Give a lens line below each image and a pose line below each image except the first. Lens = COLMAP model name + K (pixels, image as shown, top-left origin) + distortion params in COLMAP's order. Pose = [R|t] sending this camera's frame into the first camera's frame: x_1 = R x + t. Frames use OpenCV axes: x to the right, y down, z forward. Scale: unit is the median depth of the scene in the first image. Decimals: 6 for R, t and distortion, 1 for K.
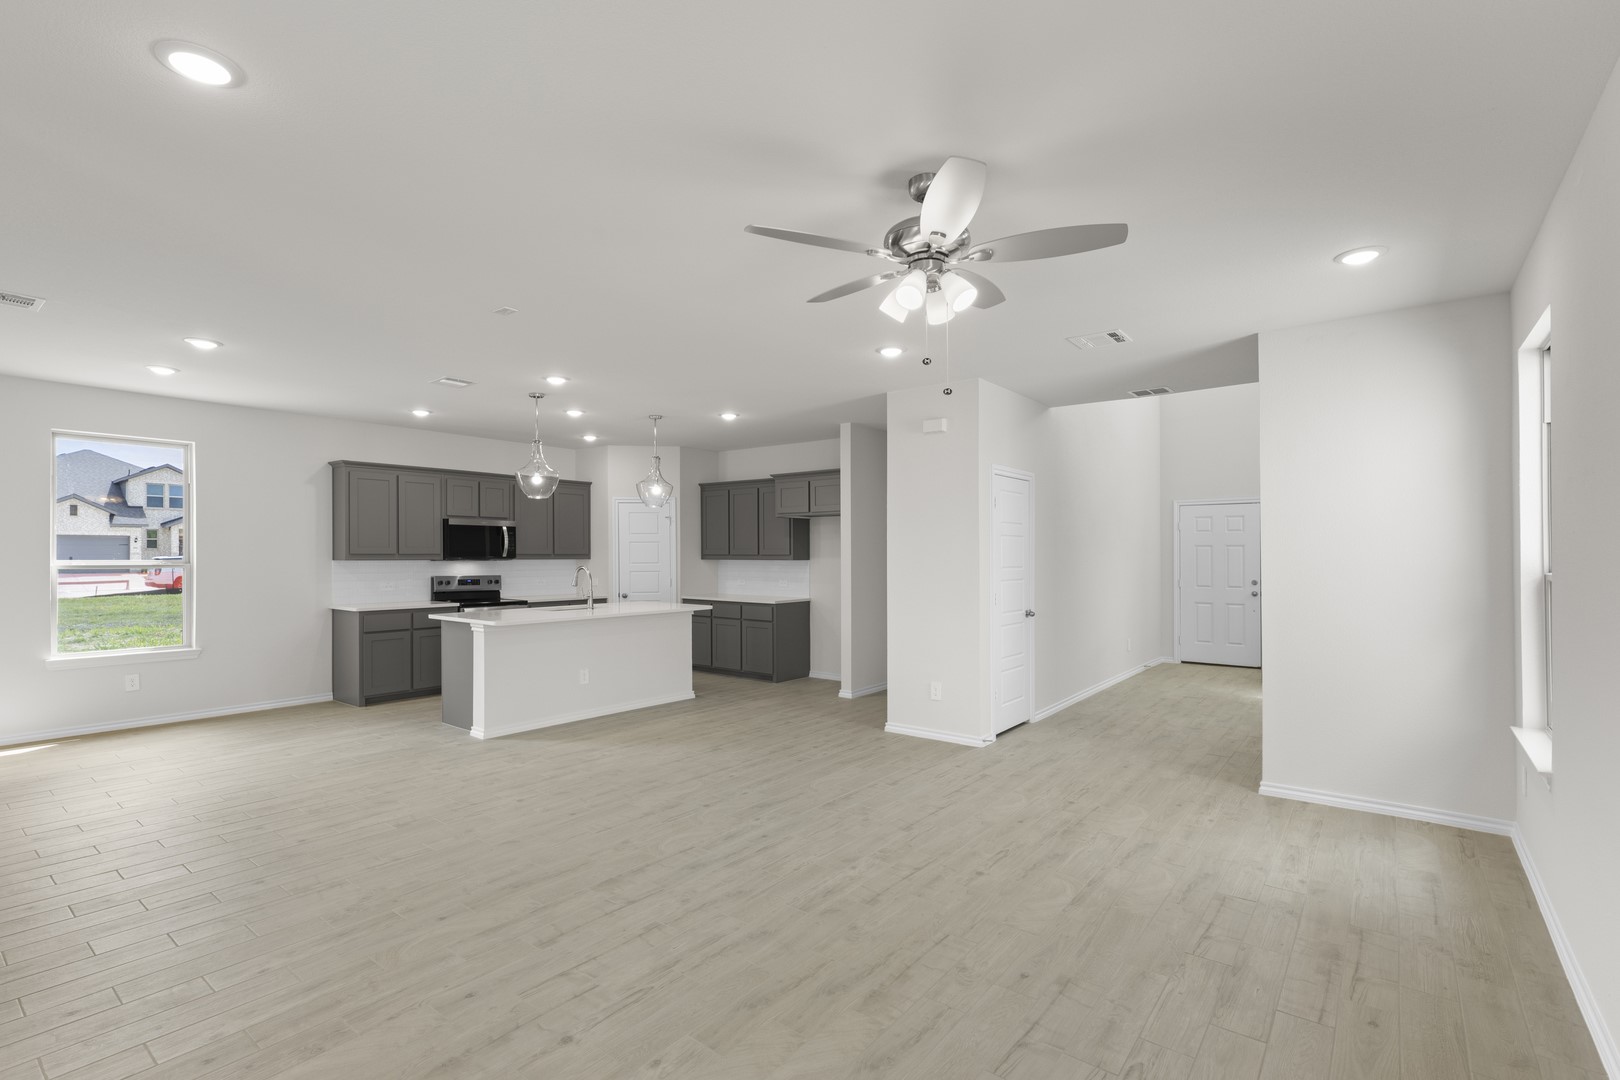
lens RADIAL K [[742.2, 0, 816.4], [0, 742.2, 549.7], [0, 0, 1]] dist [0.000212, -0.001556]
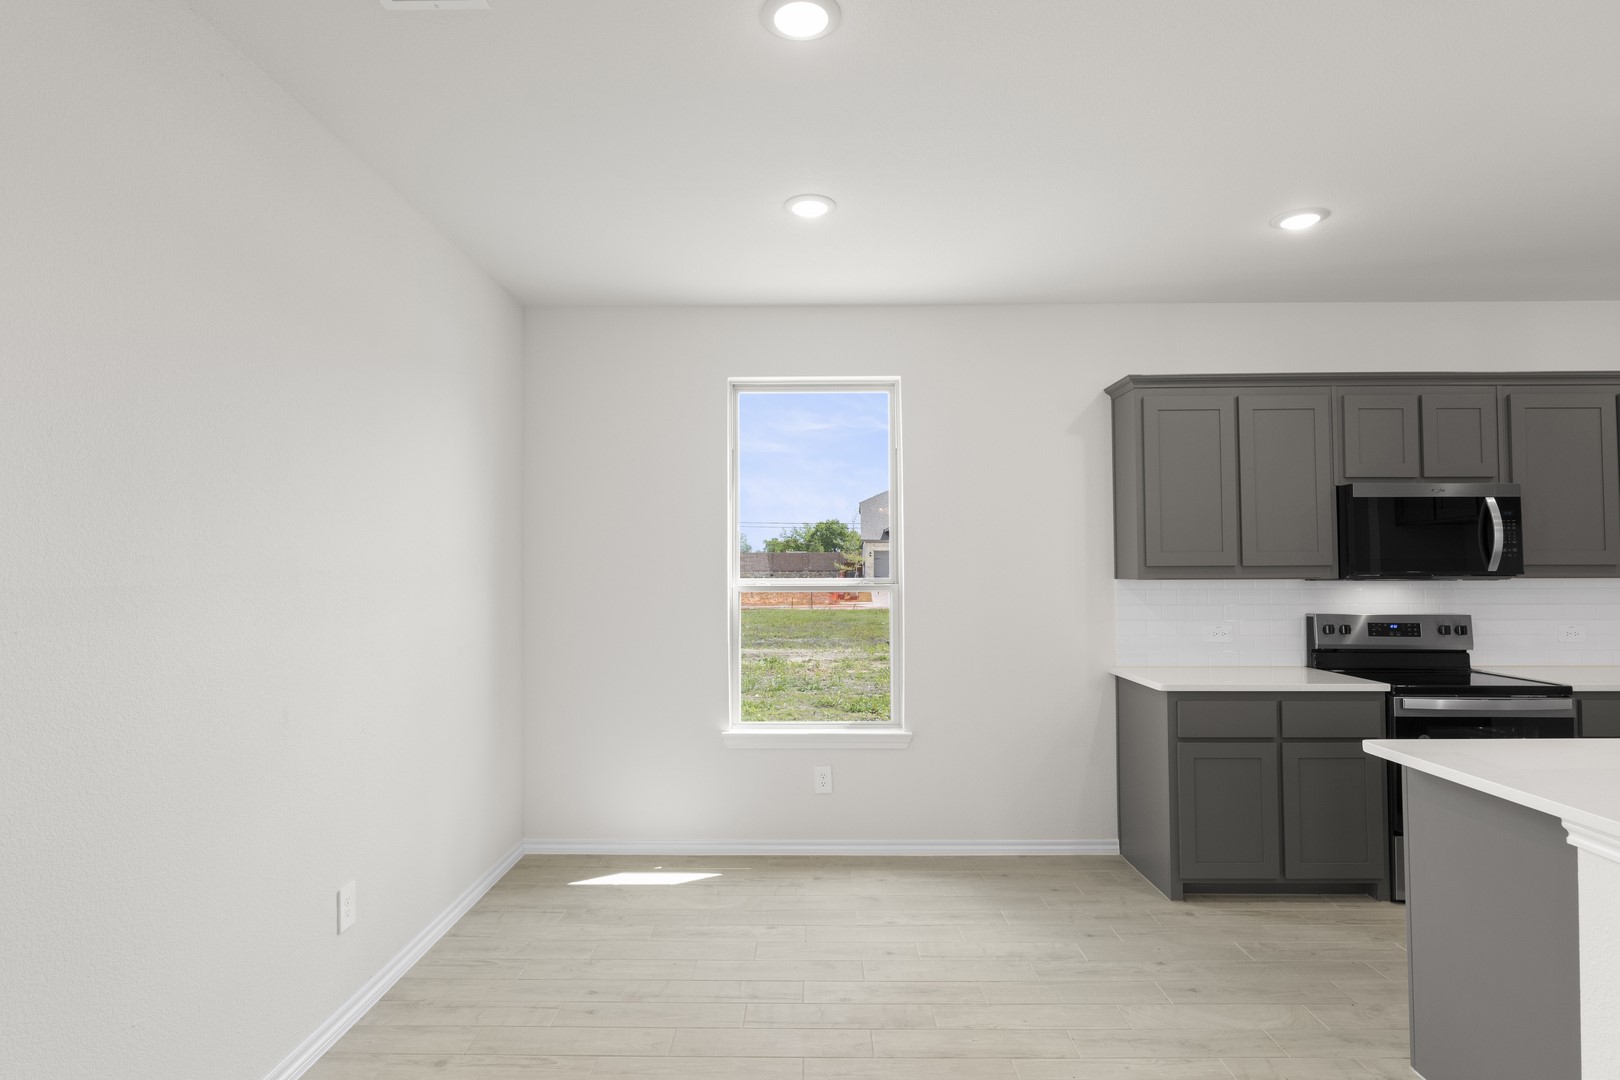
lens RADIAL K [[863.3, 0, 800.5], [0, 863.3, 547.1], [0, 0, 1]] dist [-0.002812, -0.000072]
pose [[0.598736, -0.021568, -0.800656, -0.318054], [0.009359, 0.999758, -0.019932, 0.002393], [0.800892, 0.004440, 0.598792, 0.489971]]
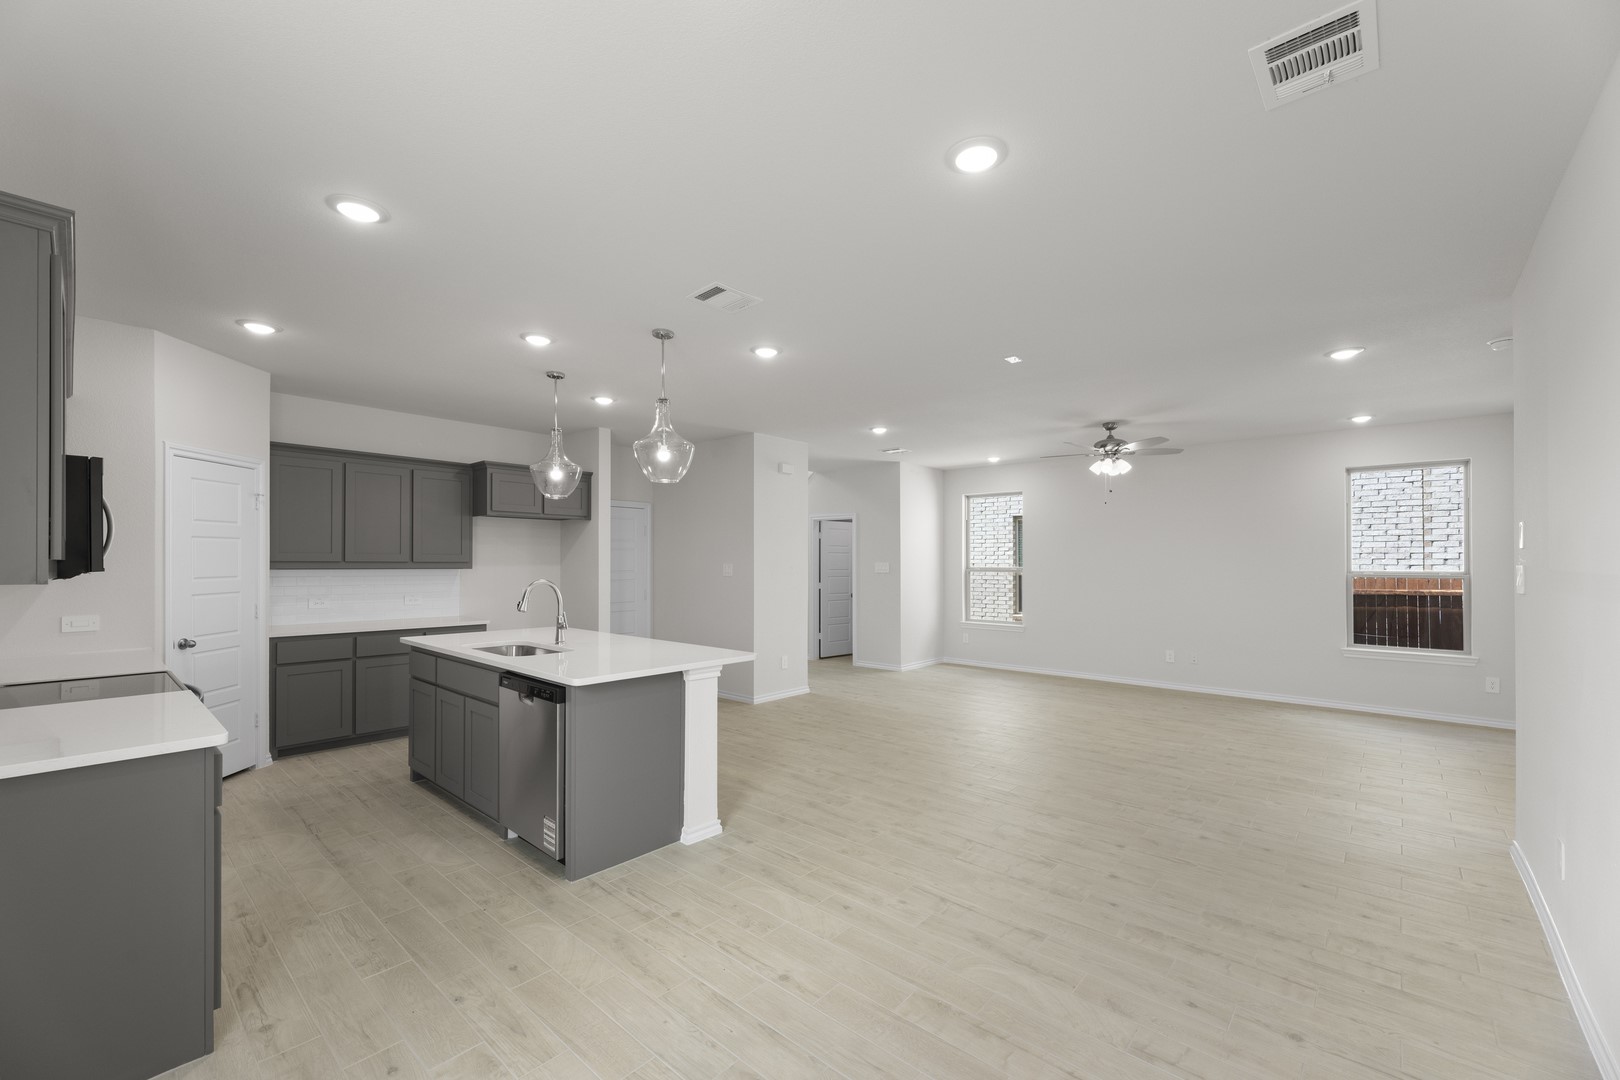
lens RADIAL K [[649.3, 0, 801.2], [0, 649.3, 562.8], [0, 0, 1]] dist [0.001821, -0.000289]
pose [[0.085259, -0.001123, 0.996358, -0.856620], [-0.009369, 0.999954, 0.001929, 0.003945], [-0.996315, -0.009499, 0.085245, 0.722551]]
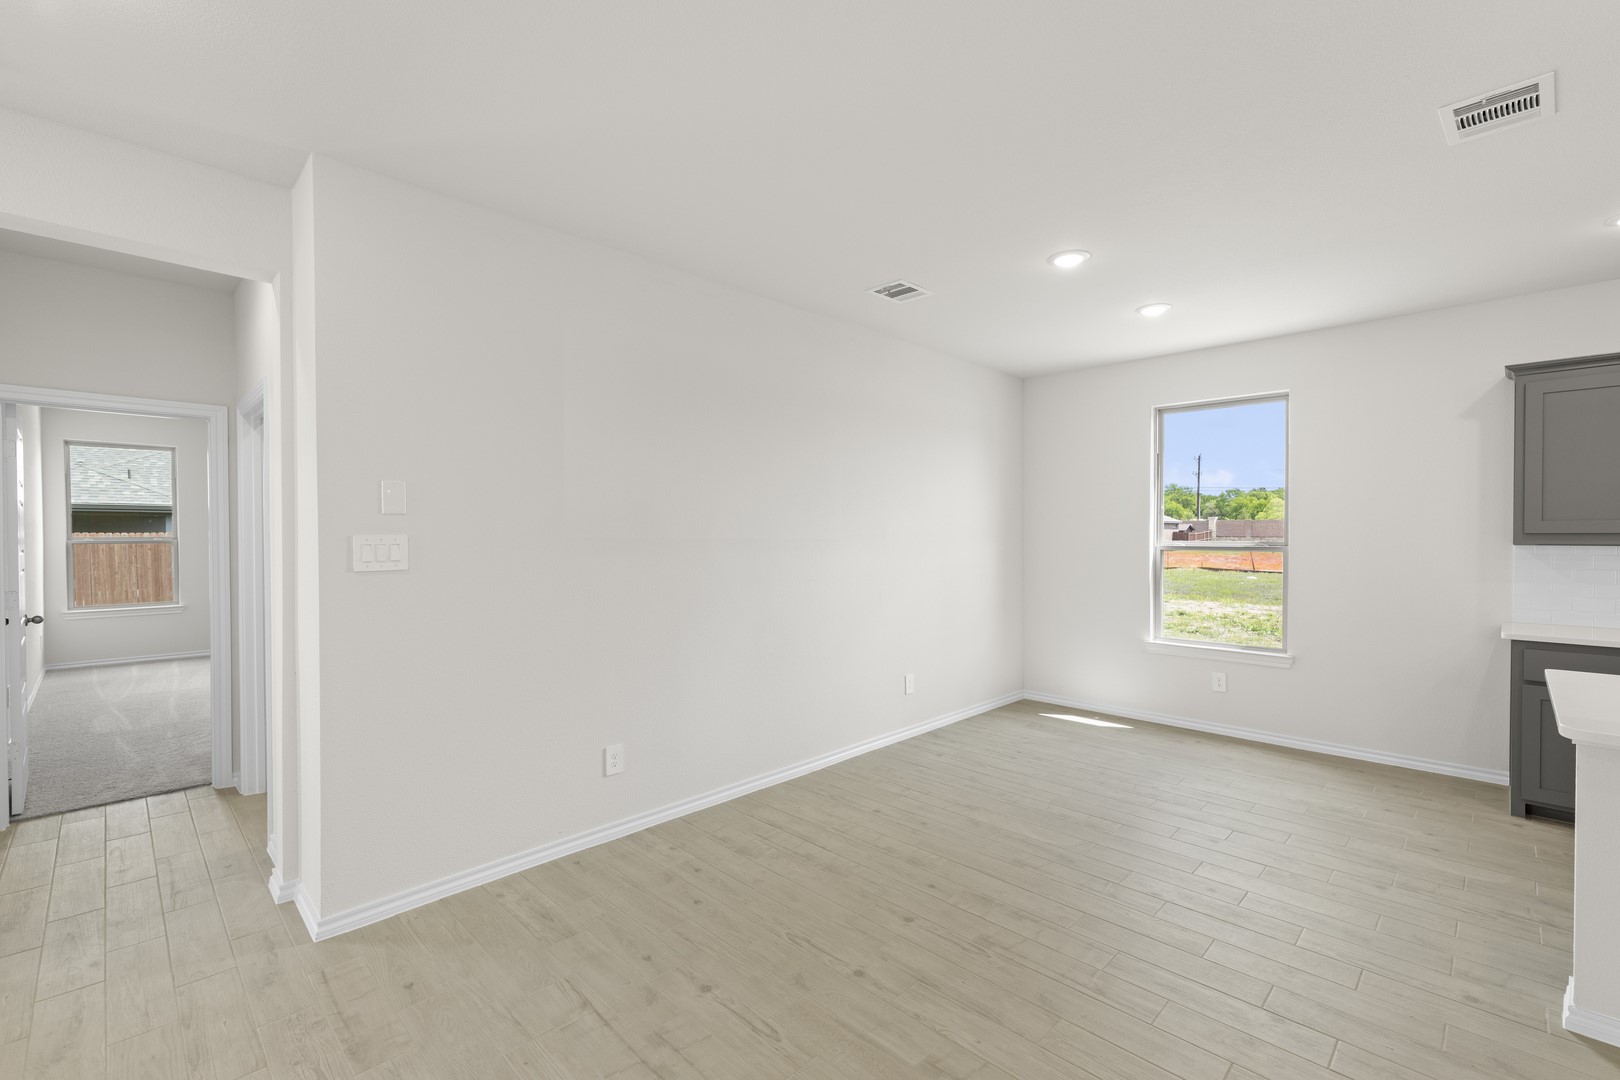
lens RADIAL K [[703.8, 0, 811.8], [0, 703.8, 536.5], [0, 0, 1]] dist [0.000658, 0.000802]
pose [[-0.124724, 0.001641, -0.992190, -0.040005], [0.005930, 0.999982, 0.000909, 0.004616], [0.992174, -0.005771, -0.124731, 0.550284]]
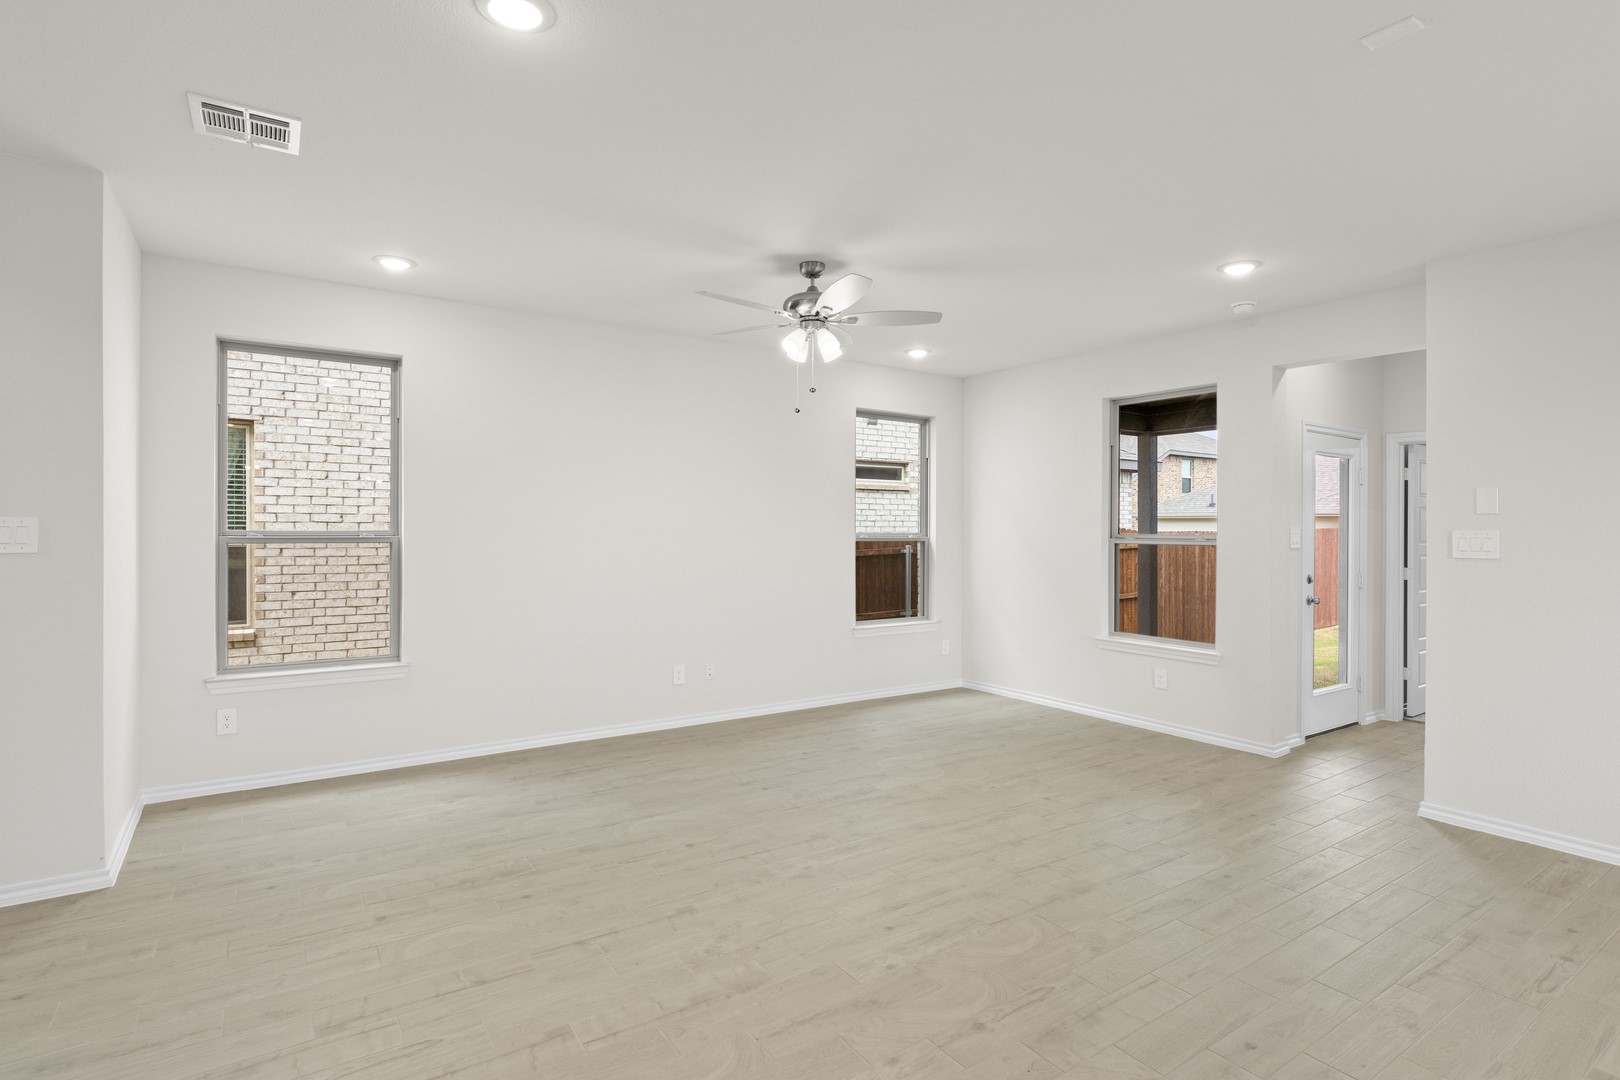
lens RADIAL K [[835.7, 0, 789.3], [0, 835.7, 514.3], [0, 0, 1]] dist [0.000268, -0.000084]
pose [[-0.942979, -0.003601, 0.332833, -0.130325], [-0.010748, 0.999749, -0.019634, 0.007975], [-0.332679, -0.022091, -0.942781, 0.964278]]
